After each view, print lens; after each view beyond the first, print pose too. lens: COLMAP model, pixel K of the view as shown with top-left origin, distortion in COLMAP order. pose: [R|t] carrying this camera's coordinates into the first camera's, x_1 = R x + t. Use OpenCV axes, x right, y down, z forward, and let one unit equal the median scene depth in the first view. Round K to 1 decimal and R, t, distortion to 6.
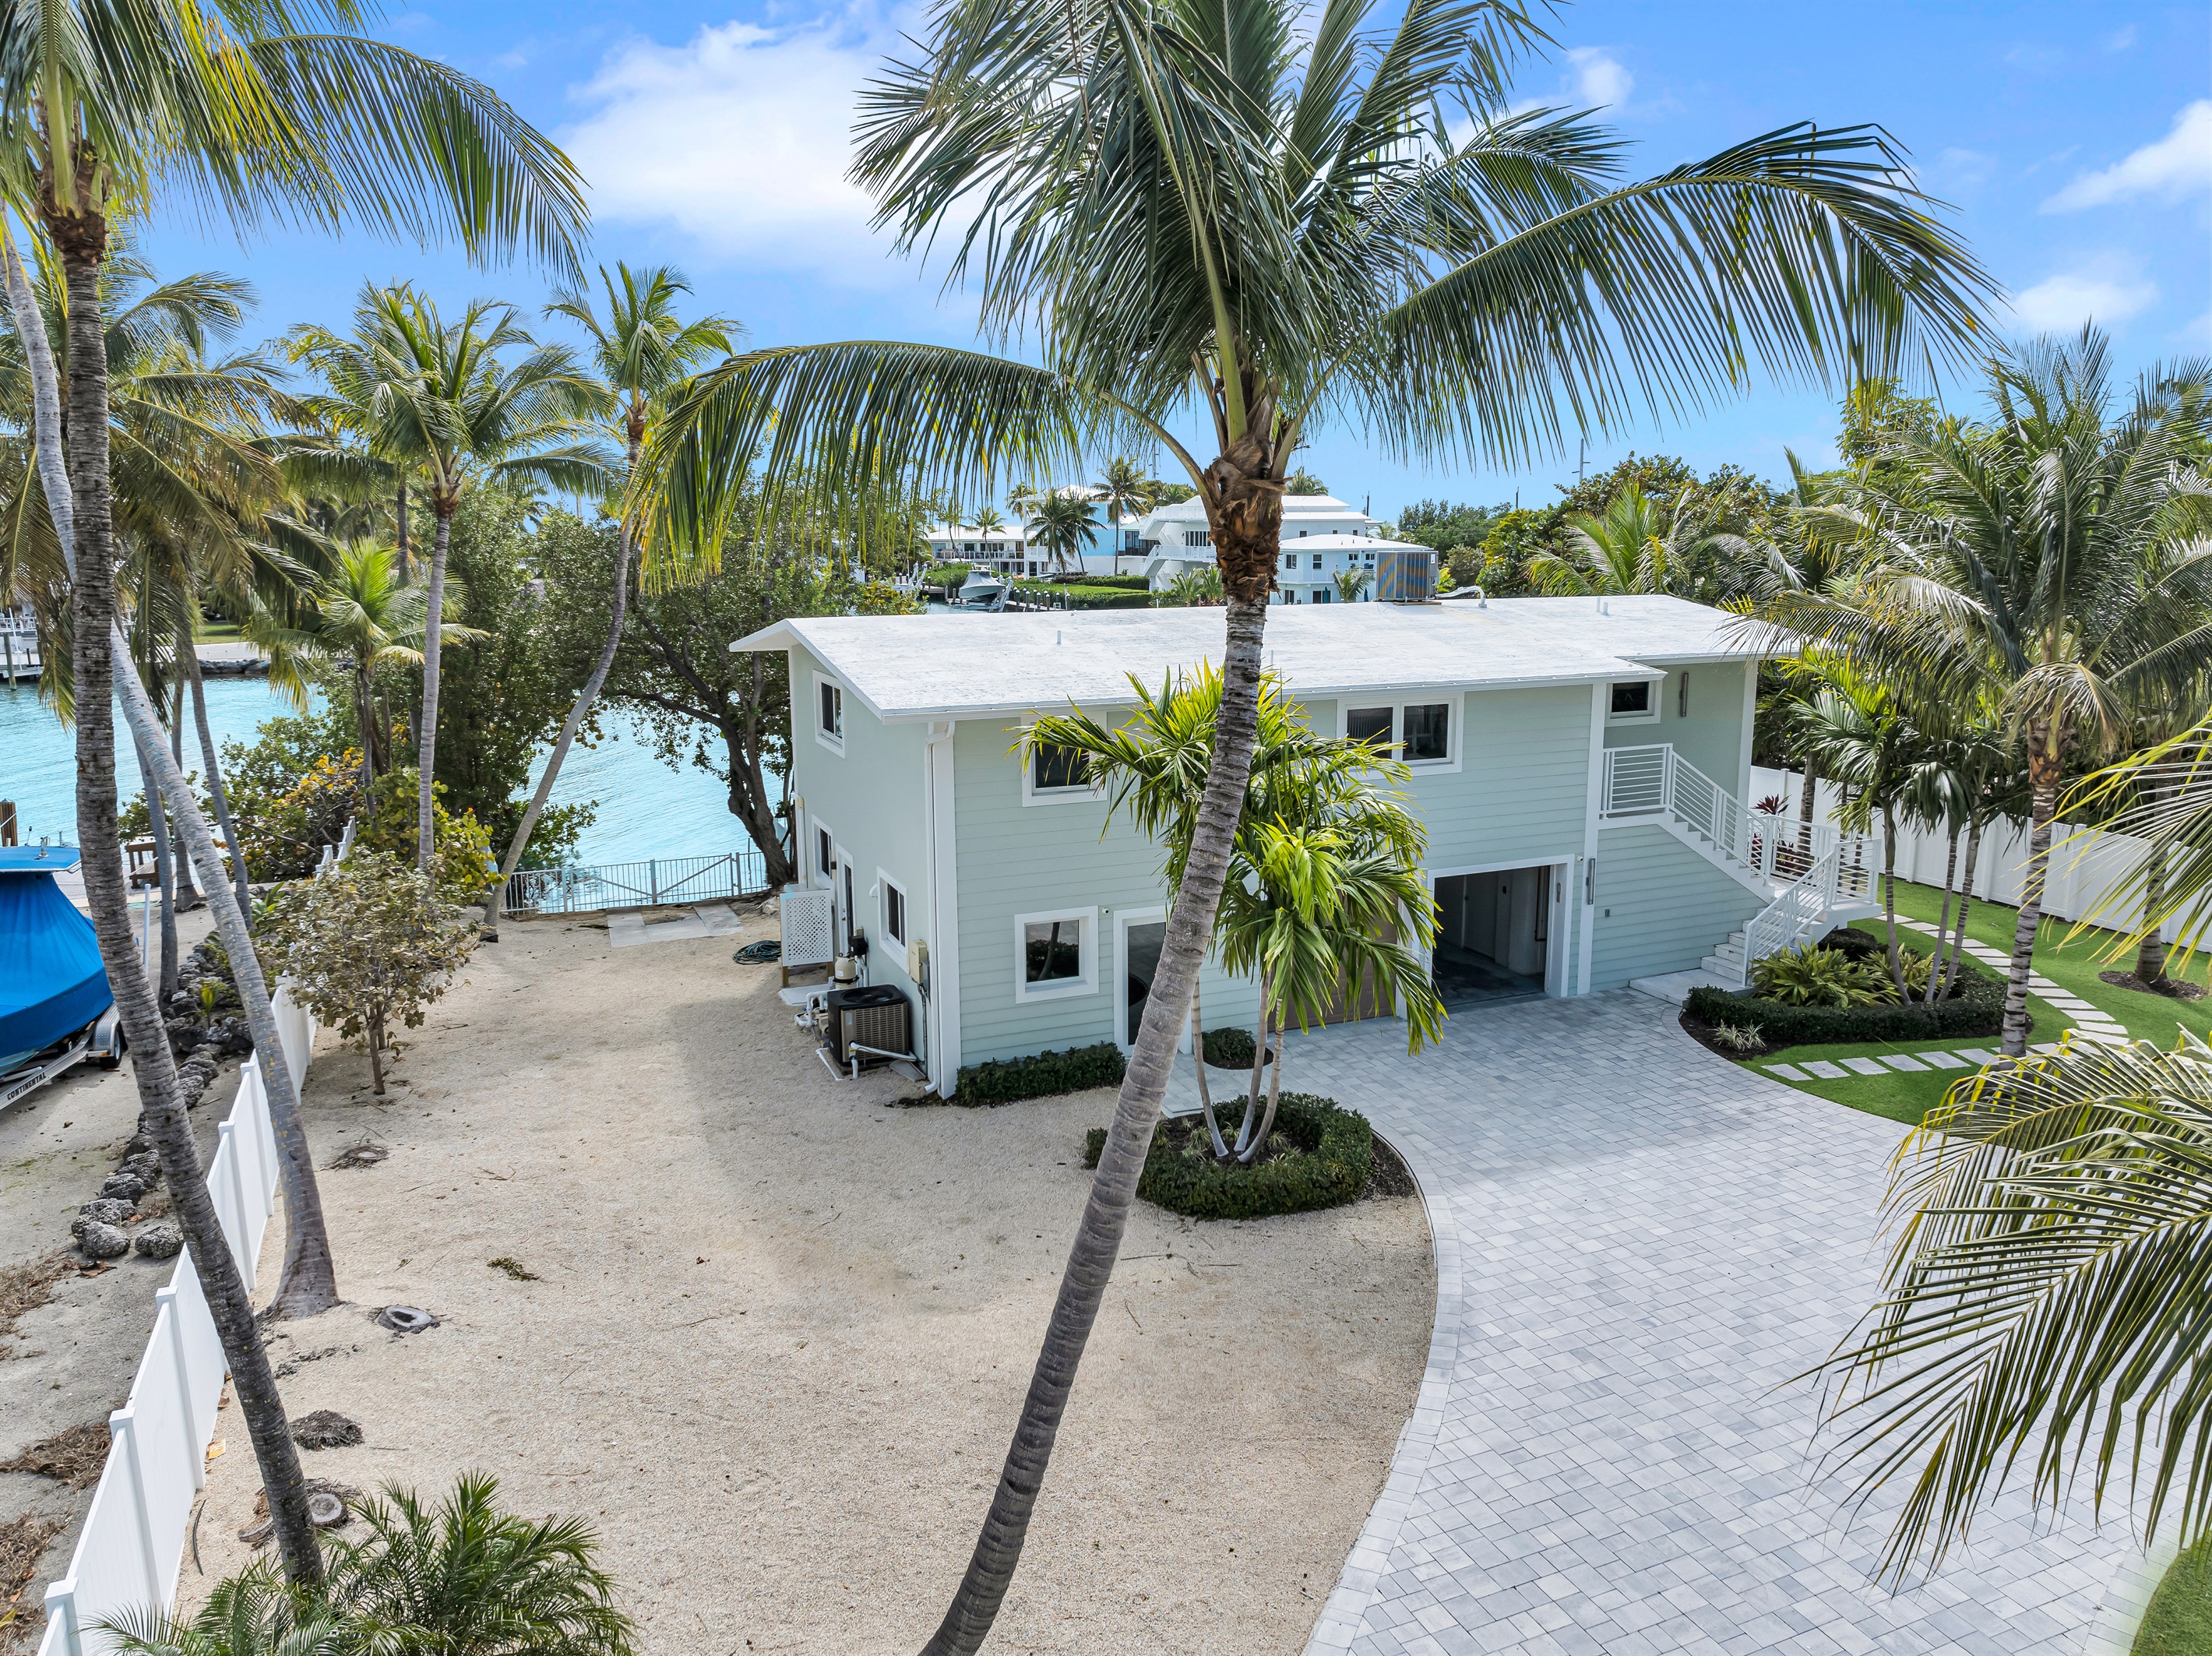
lens RADIAL K [[1559.5, 0, 1106.0], [0, 1559.5, 828.0], [0, 0, 1]] dist [-0.035414, 0.000343]
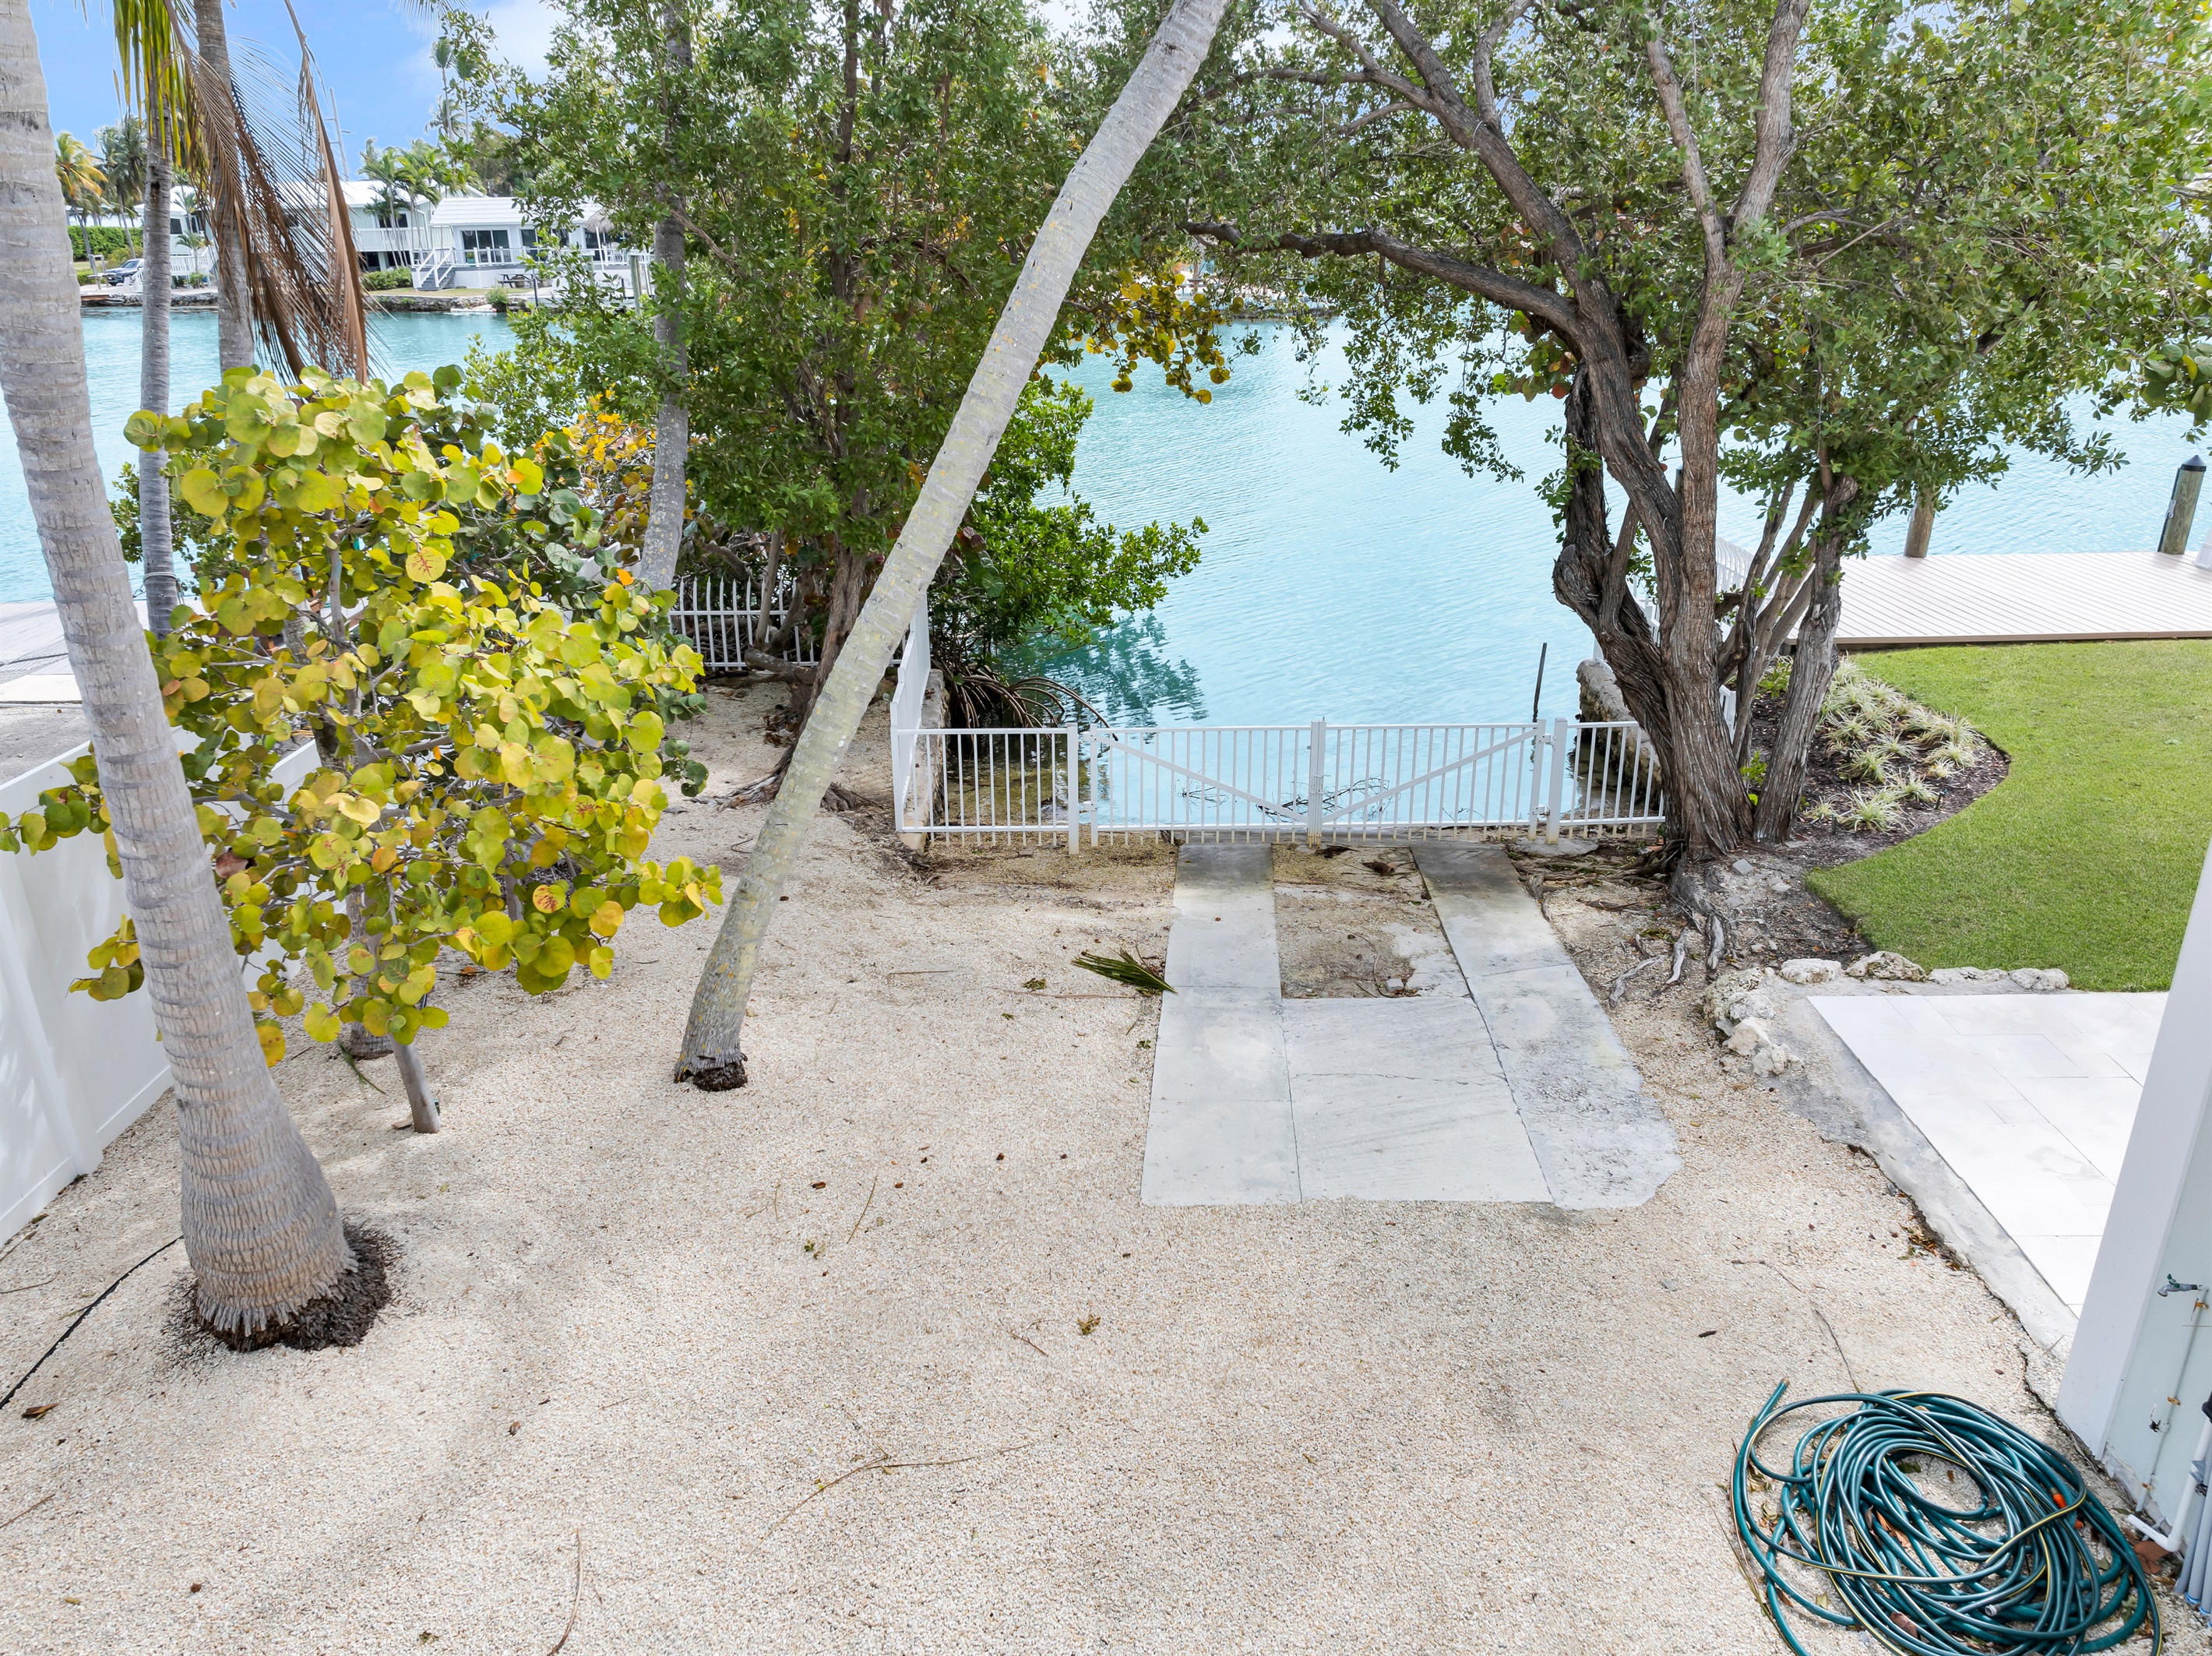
lens RADIAL K [[1559.5, 0, 1106.0], [0, 1559.5, 828.0], [0, 0, 1]] dist [-0.035414, 0.000343]
pose [[0.917615, 0.143044, -0.370839, -0.181698], [-0.071146, 0.977039, 0.200828, -0.020351], [0.391052, -0.157899, 0.906723, 0.593300]]
